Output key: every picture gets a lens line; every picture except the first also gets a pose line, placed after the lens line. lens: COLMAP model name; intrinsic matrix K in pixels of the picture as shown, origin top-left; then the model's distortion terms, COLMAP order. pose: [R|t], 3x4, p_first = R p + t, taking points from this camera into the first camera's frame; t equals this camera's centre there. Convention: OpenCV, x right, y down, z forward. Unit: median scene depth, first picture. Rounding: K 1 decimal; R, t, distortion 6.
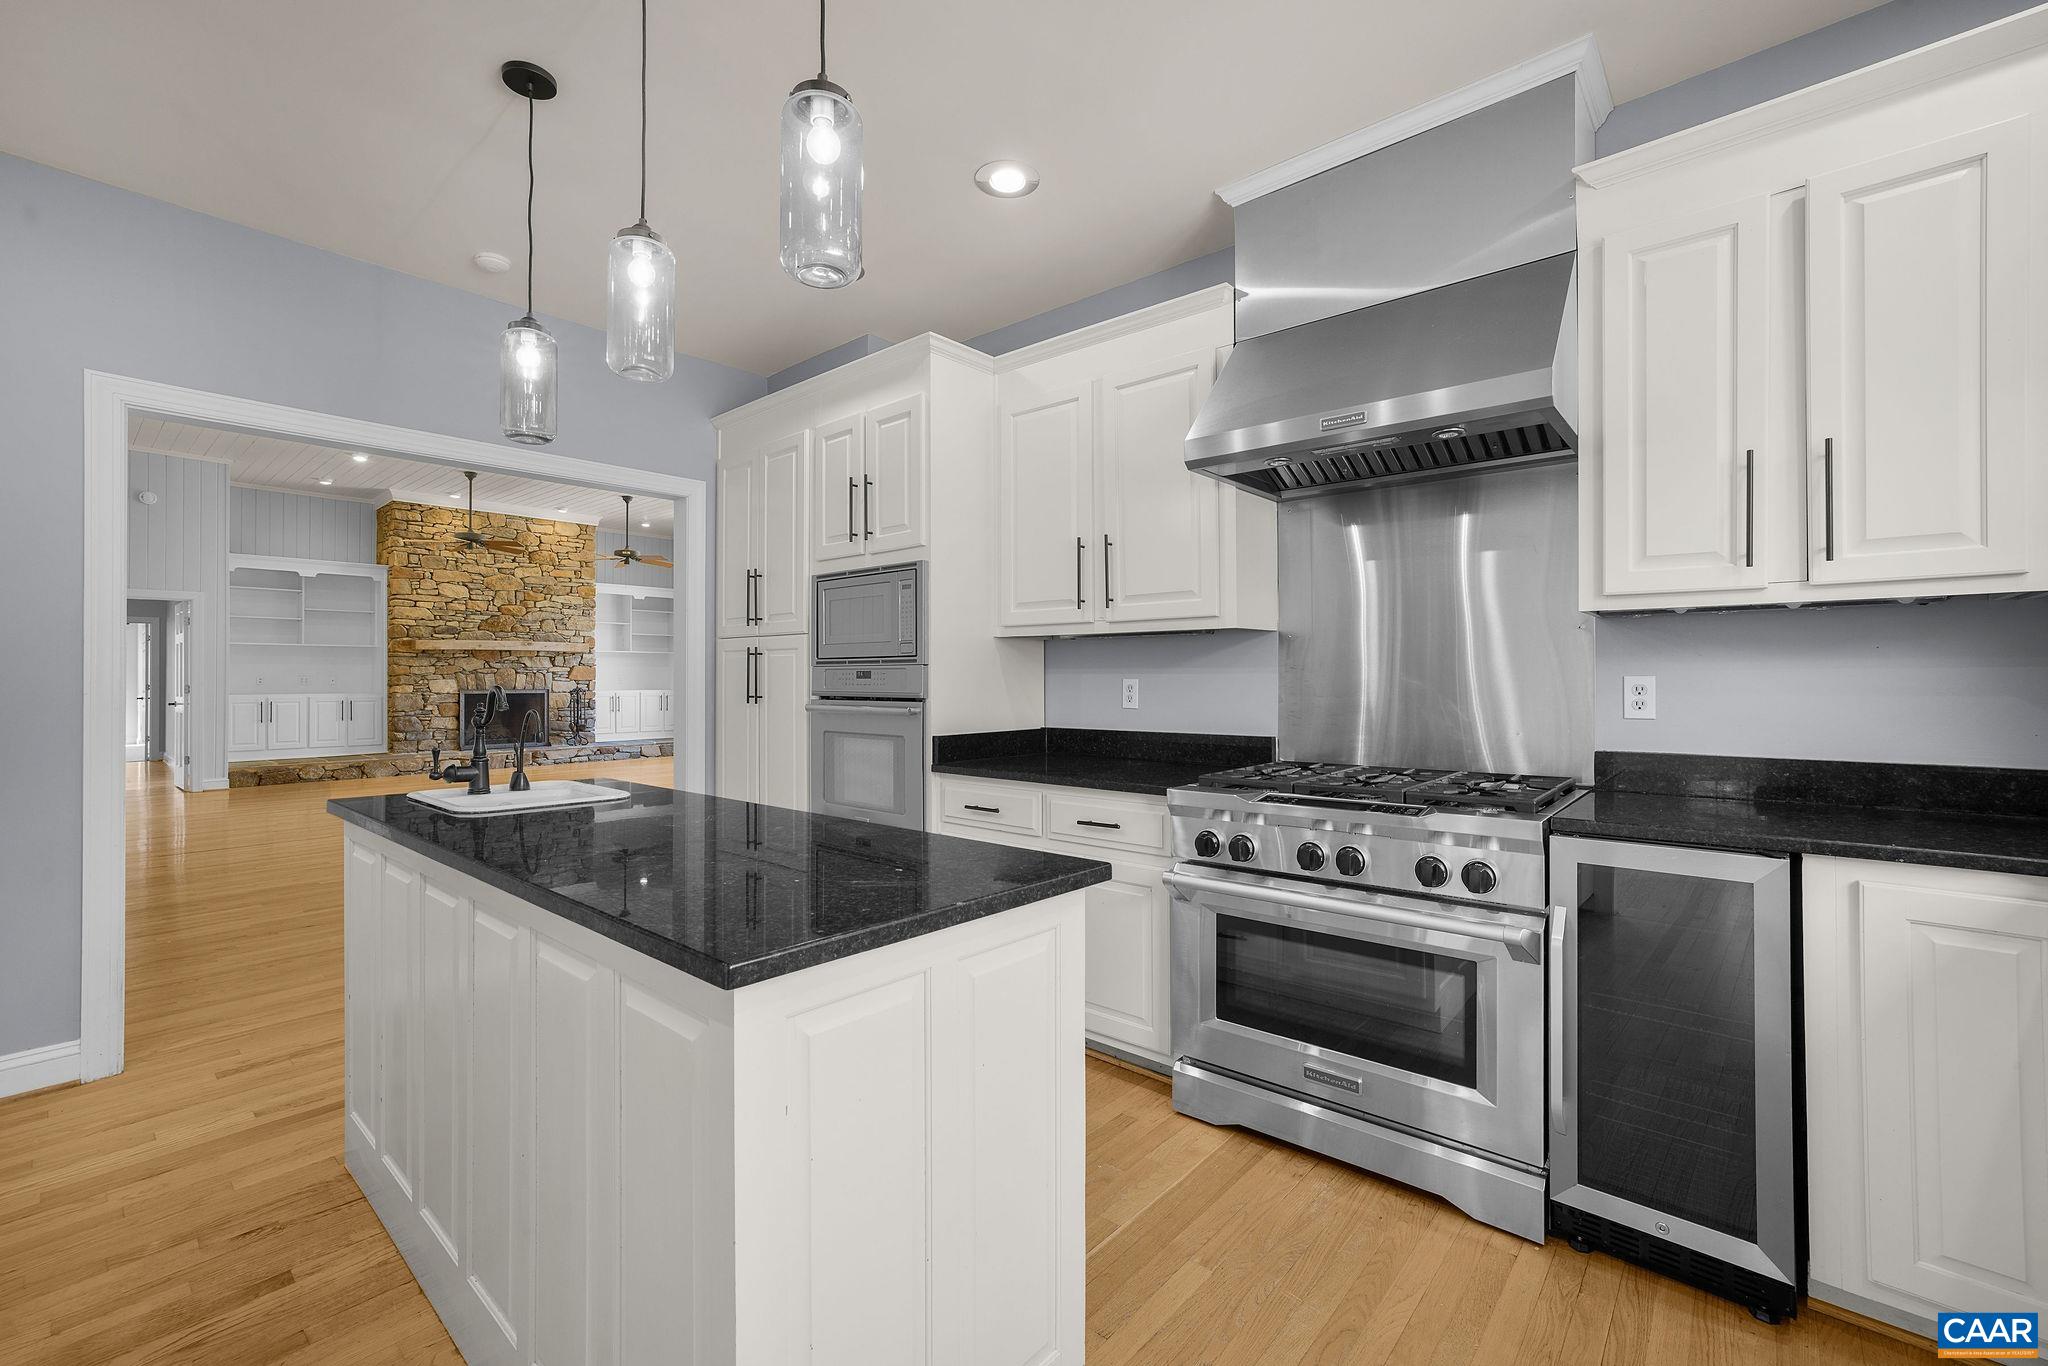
lens RADIAL K [[860.7, 0, 1004.7], [0, 860.7, 675.4], [0, 0, 1]] dist [-0.000349, 0.000265]
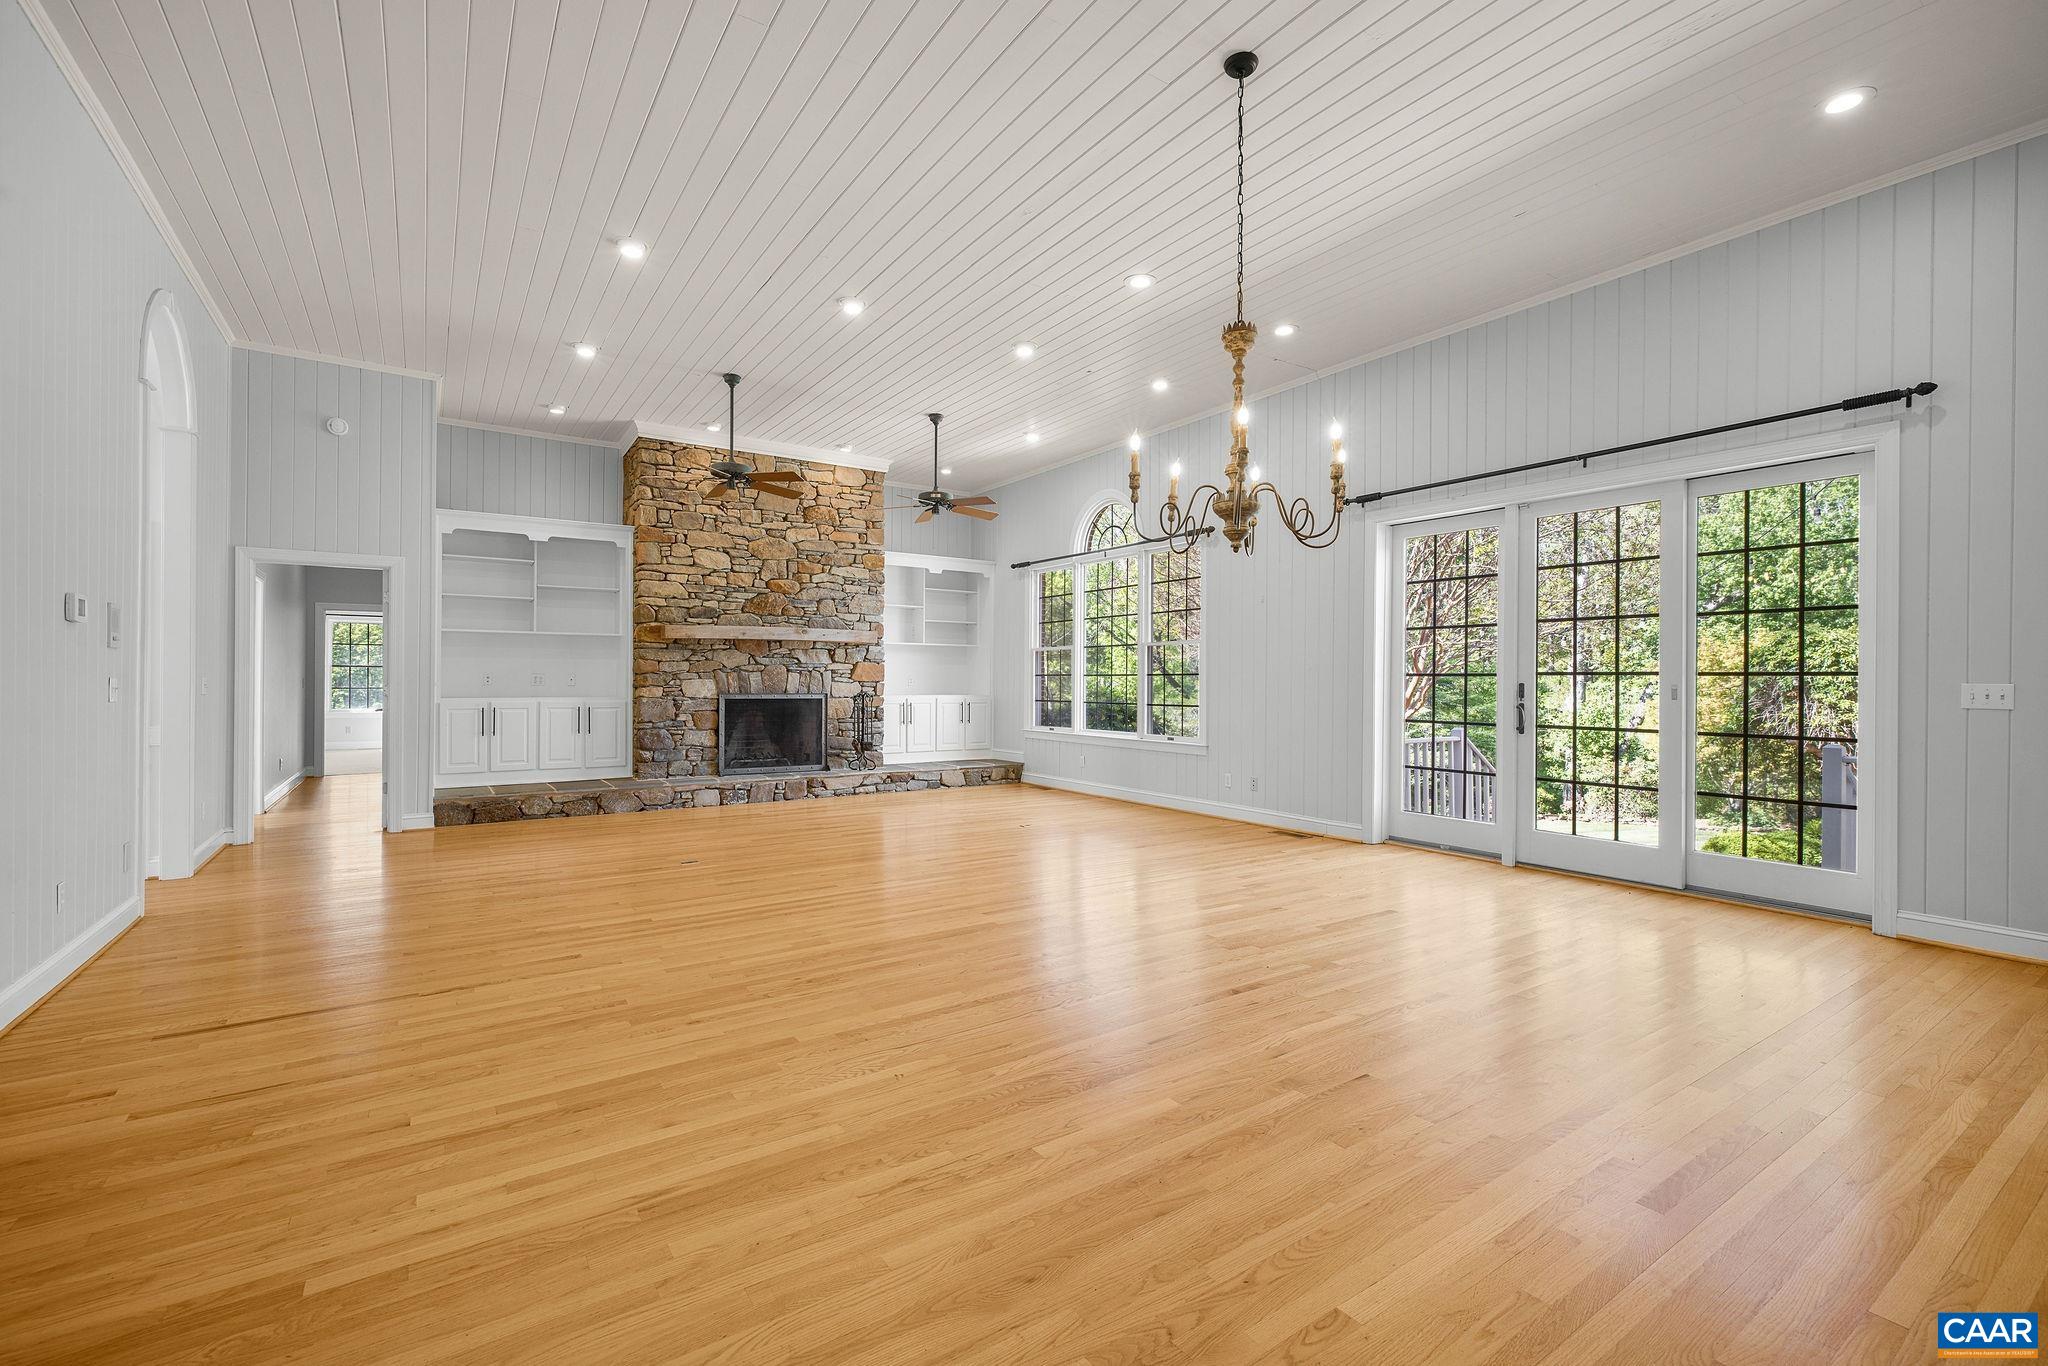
lens RADIAL K [[878.1, 0, 1024.0], [0, 878.1, 683.0], [0, 0, 1]] dist [-0.001728, -0.000279]
pose [[0.970866, 0.006303, -0.239539, -0.303609], [-0.005007, 0.999969, 0.006020, 0.002924], [0.239570, -0.004645, 0.970868, 0.505788]]
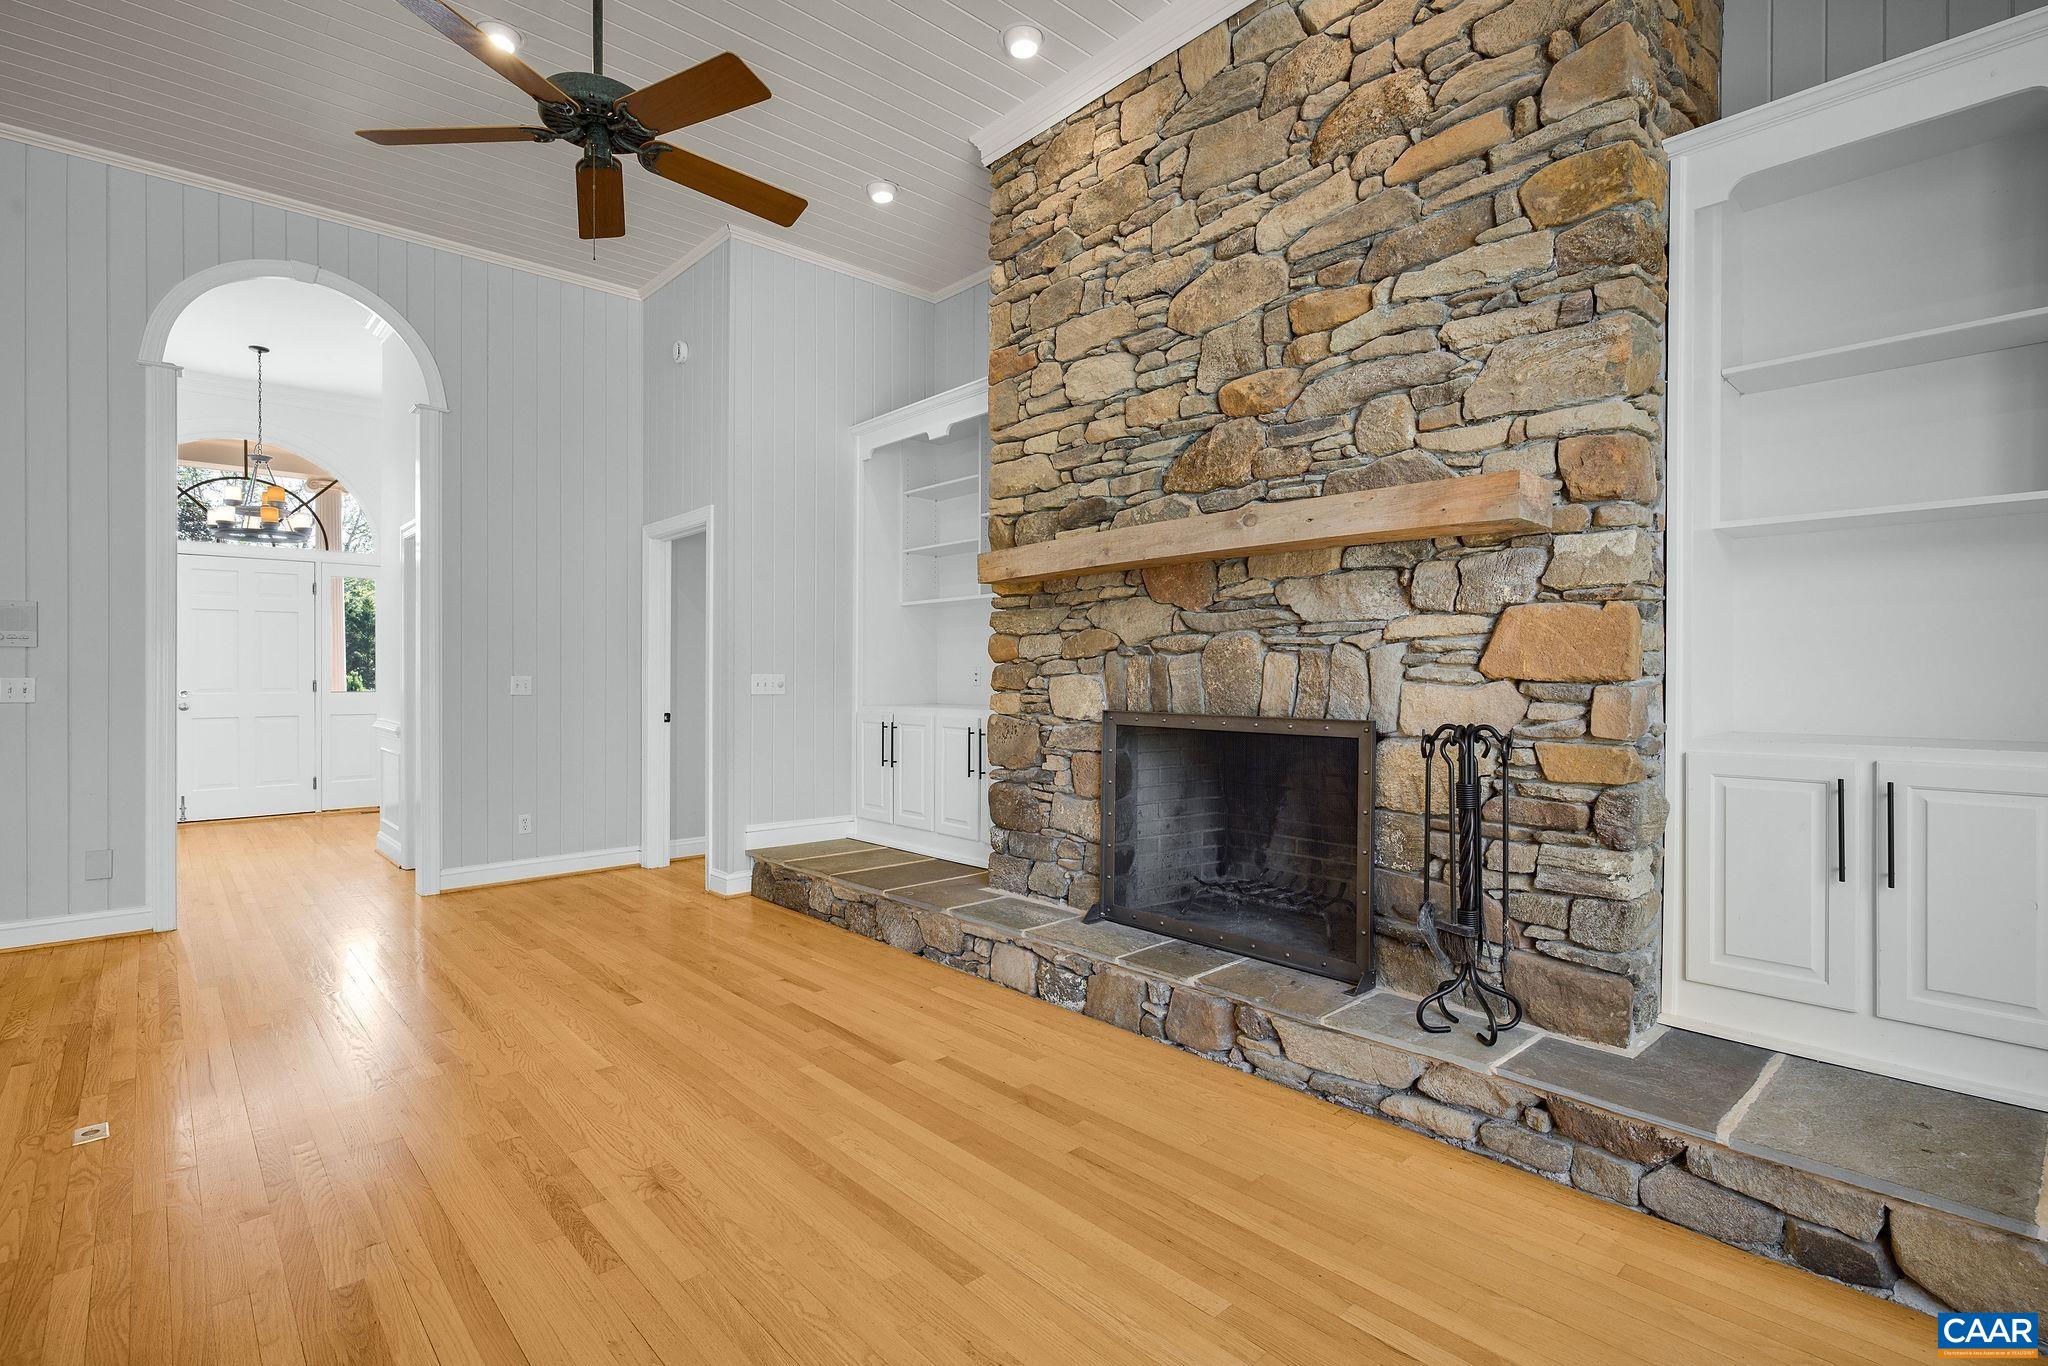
lens RADIAL K [[958.2, 0, 1027.3], [0, 958.2, 677.6], [0, 0, 1]] dist [-0.000224, -0.000207]
pose [[-0.092478, 0.001353, -0.995714, -0.468643], [0.003379, 0.999994, 0.001045, 0.007840], [0.995709, -0.003268, -0.092482, 1.532904]]
